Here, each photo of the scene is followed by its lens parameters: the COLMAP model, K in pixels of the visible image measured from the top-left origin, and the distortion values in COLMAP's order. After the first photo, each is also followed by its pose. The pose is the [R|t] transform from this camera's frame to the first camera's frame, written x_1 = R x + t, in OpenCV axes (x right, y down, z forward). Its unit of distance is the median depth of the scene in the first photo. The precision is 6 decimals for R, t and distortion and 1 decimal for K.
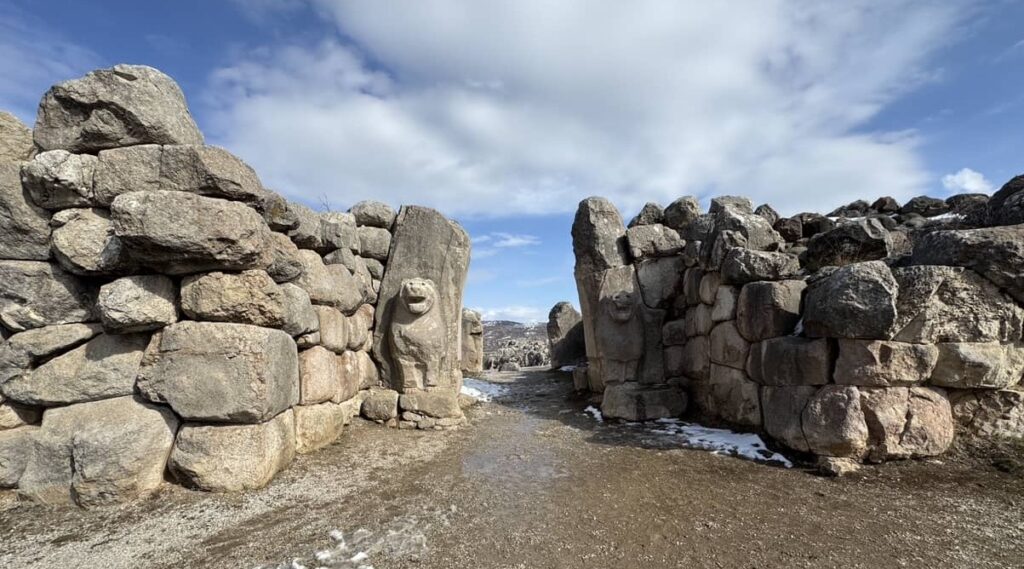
lens RADIAL K [[439.8, 0, 512.6], [0, 439.8, 349.2], [0, 0, 1]] dist [0.000165, 0.000076]
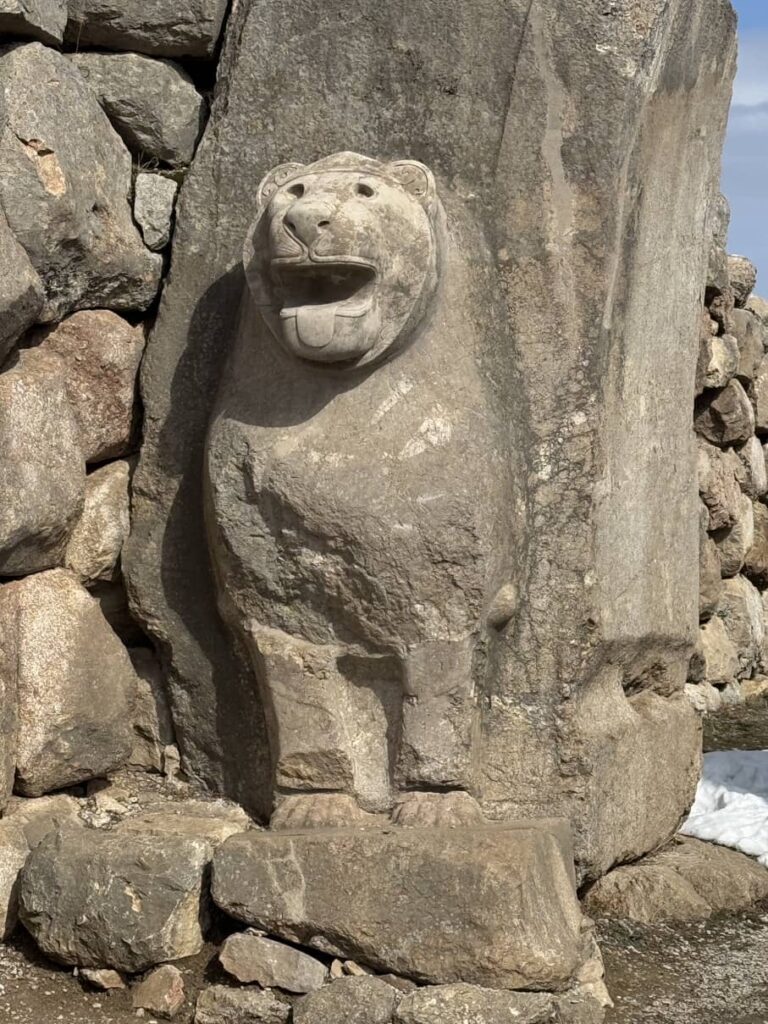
lens RADIAL K [[2799.0, 0, 385.1], [0, 2799.0, 496.6], [0, 0, 1]] dist [0.141551, -0.642638]
pose [[0.916408, 0.002231, -0.400238, 0.239853], [-0.009581, 0.999820, -0.016365, -0.011117], [0.400130, 0.018832, 0.916265, 0.008030]]
